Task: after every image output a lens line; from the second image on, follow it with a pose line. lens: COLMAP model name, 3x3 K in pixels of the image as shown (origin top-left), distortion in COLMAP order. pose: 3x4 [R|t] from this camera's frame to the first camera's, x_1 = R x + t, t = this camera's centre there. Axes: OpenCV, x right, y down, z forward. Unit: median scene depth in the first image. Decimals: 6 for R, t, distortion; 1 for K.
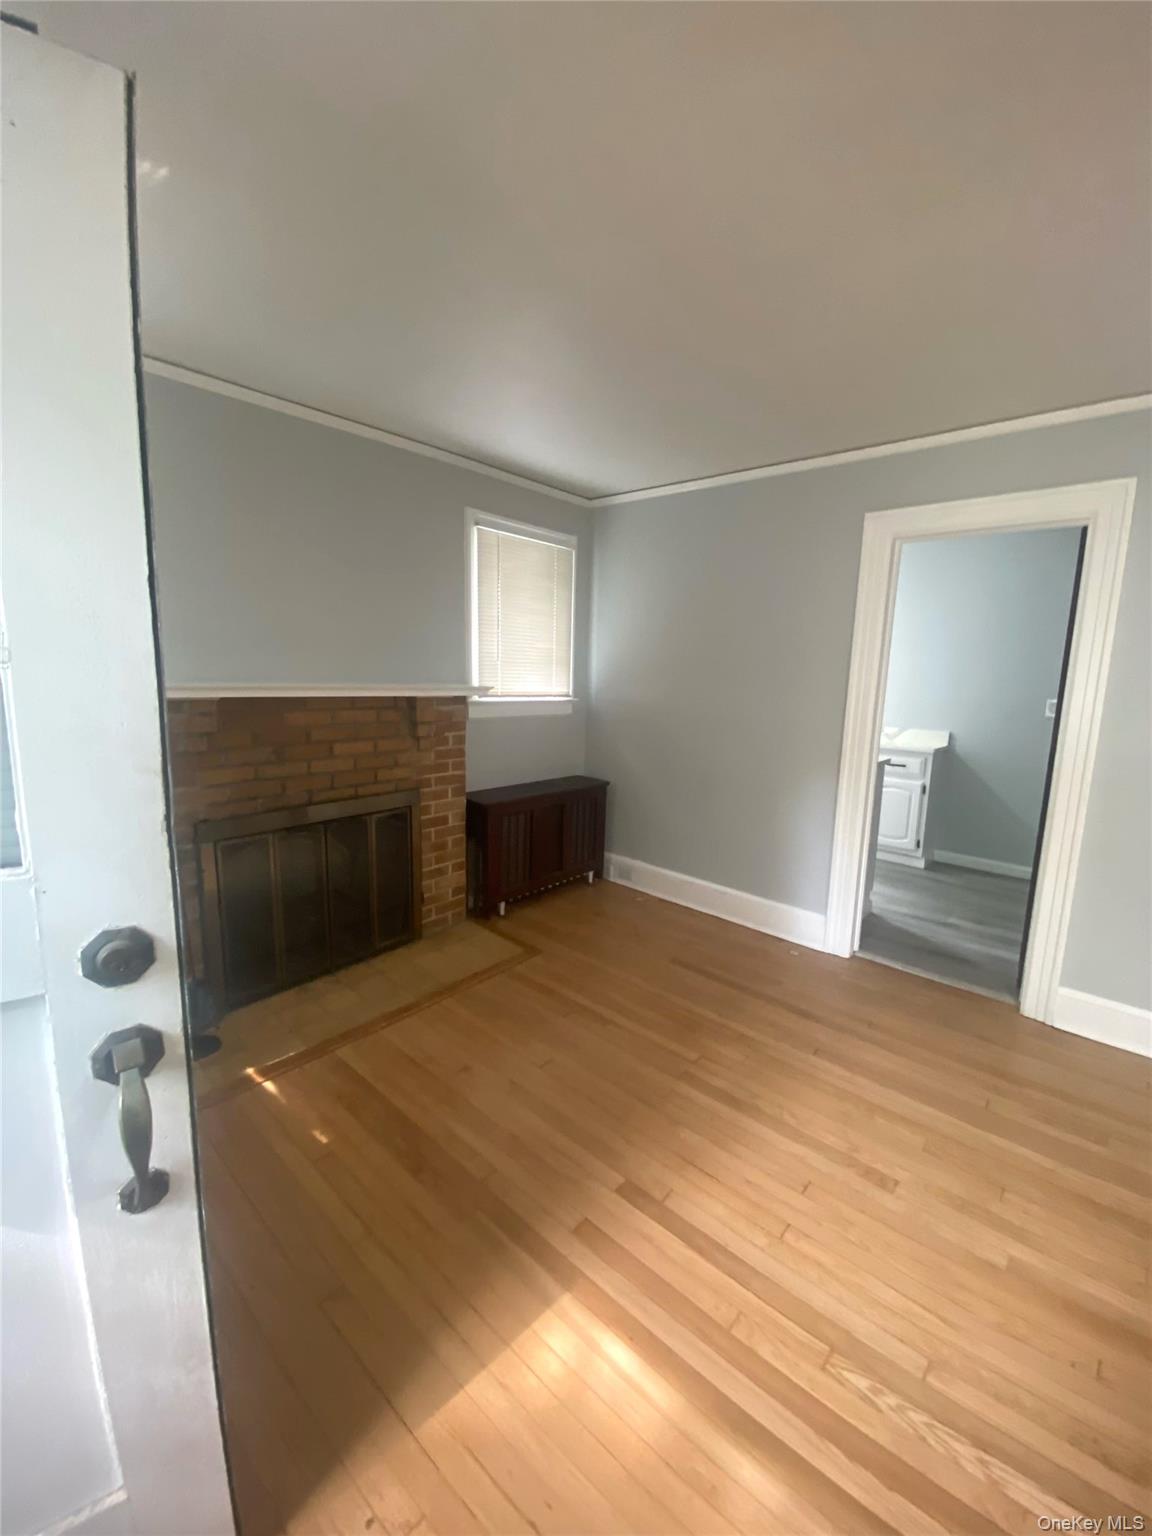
lens RADIAL K [[612.1, 0, 592.3], [0, 612.1, 768.3], [0, 0, 1]] dist [-0.007665, -0.000740]
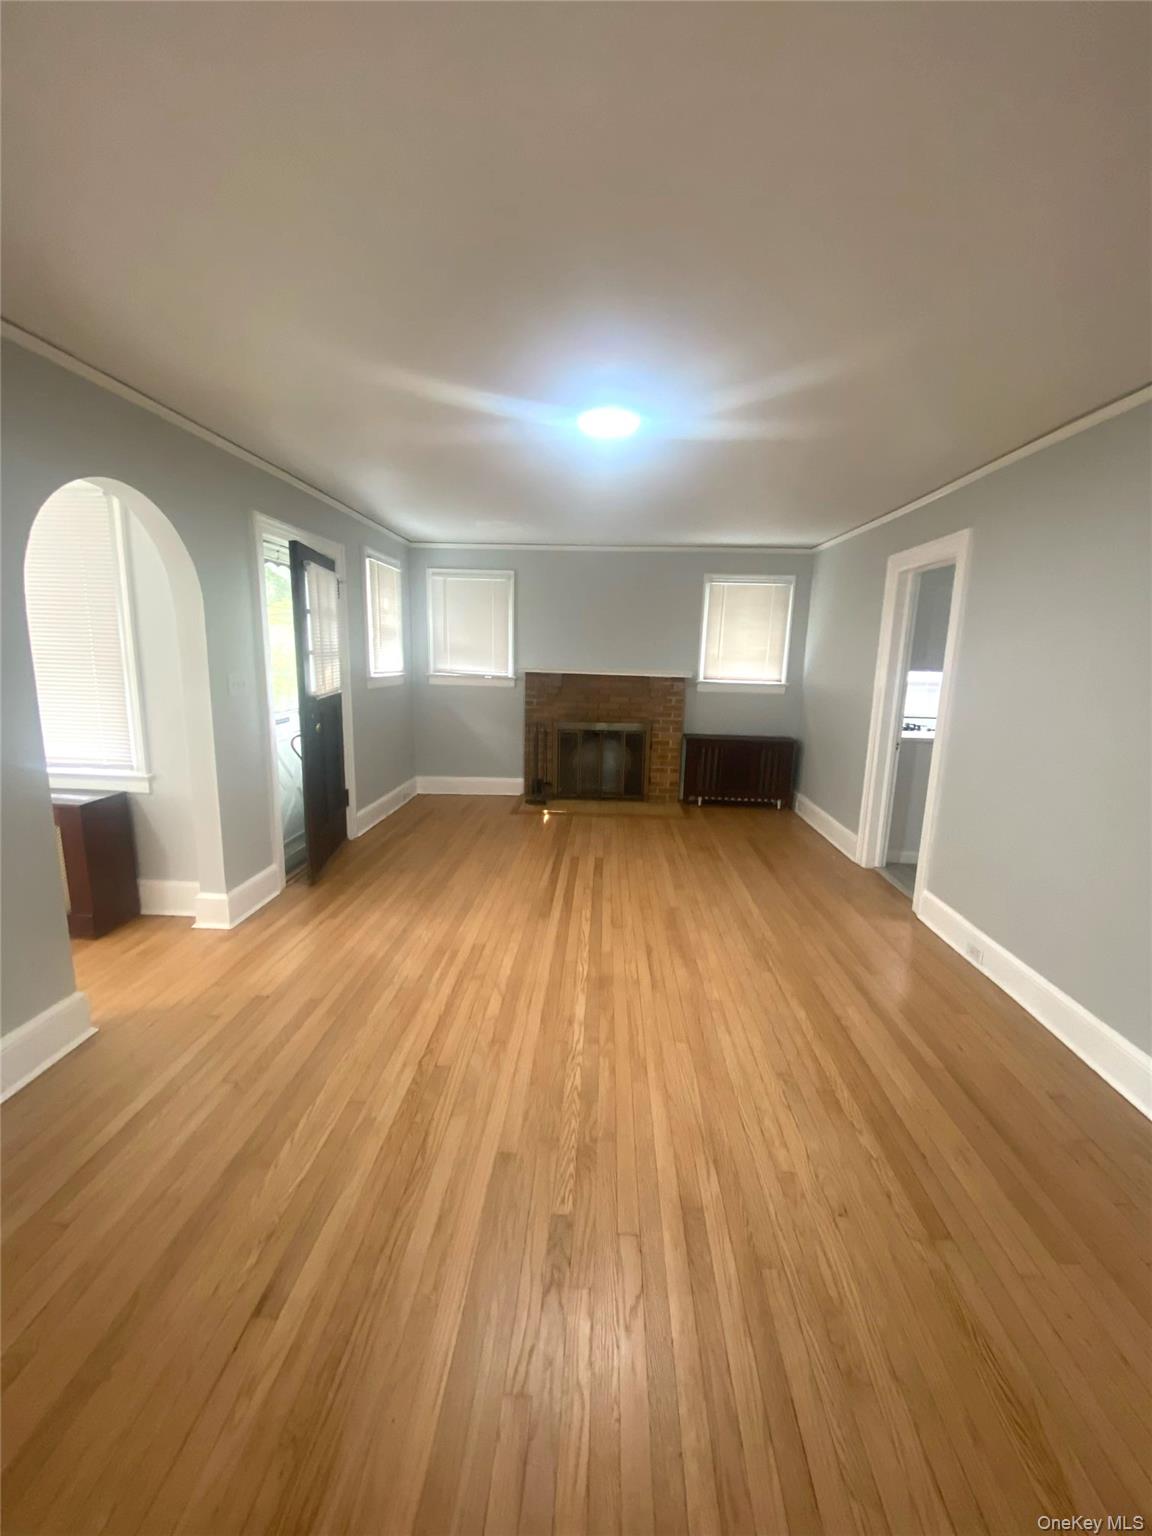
lens RADIAL K [[612.1, 0, 565.6], [0, 612.1, 774.0], [0, 0, 1]] dist [-0.007665, -0.000740]
pose [[0.620053, 0.139927, -0.771981, 1.027307], [-0.130557, 0.988650, 0.074337, 0.078271], [0.773621, 0.054695, 0.631284, -0.428822]]
